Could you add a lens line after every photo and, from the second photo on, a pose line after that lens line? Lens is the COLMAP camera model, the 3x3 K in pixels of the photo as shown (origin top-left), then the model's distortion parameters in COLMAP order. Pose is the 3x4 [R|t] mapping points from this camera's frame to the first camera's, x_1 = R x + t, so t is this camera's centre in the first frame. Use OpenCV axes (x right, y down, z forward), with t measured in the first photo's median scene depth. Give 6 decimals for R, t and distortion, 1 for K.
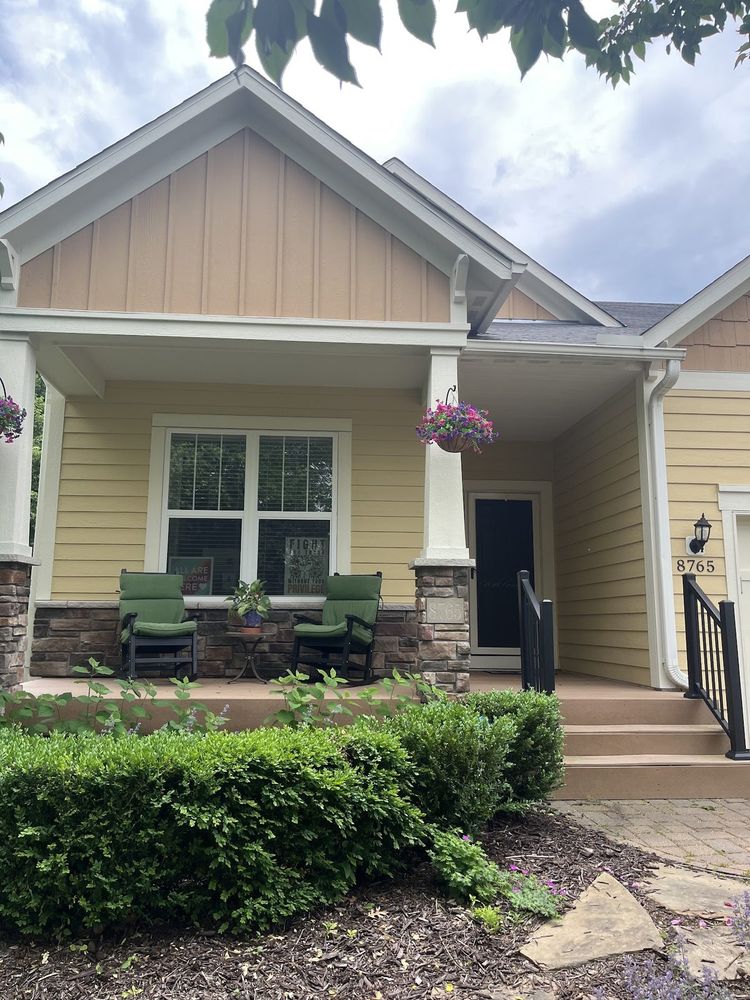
lens RADIAL K [[751.7, 0, 374.0], [0, 751.7, 499.2], [0, 0, 1]] dist [0.039340, -0.030667]
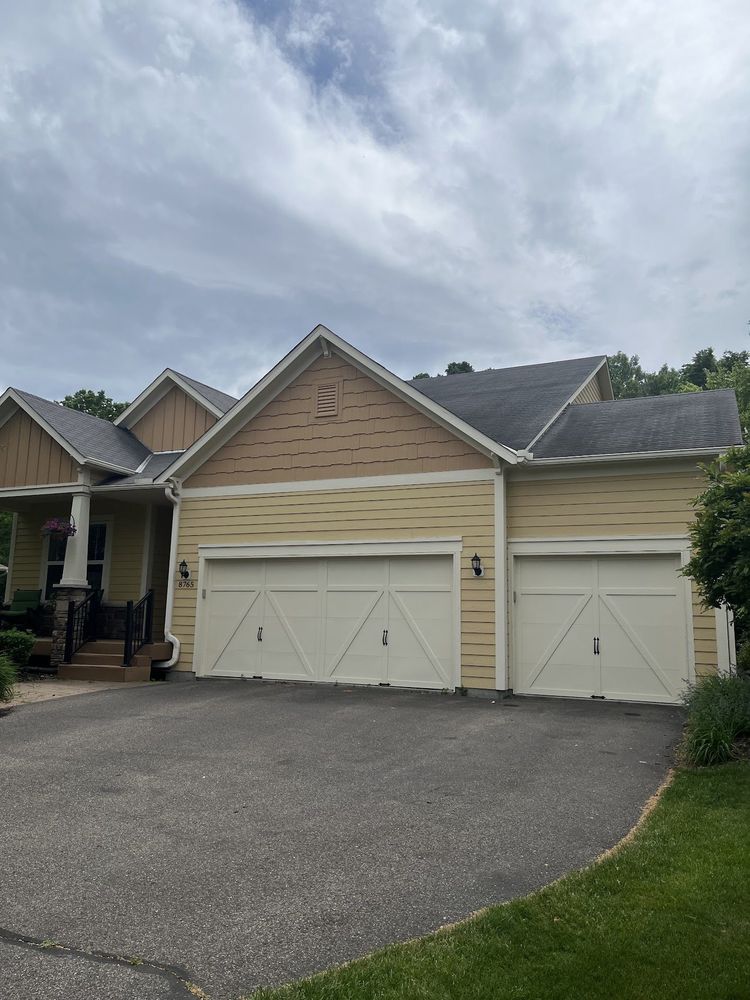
lens RADIAL K [[751.7, 0, 374.5], [0, 751.7, 500.5], [0, 0, 1]] dist [0.039340, -0.030667]
pose [[0.882369, -0.066435, -0.465844, 1.850249], [0.065592, 0.997683, -0.018041, -0.069986], [0.465964, -0.014637, 0.884683, -0.594495]]
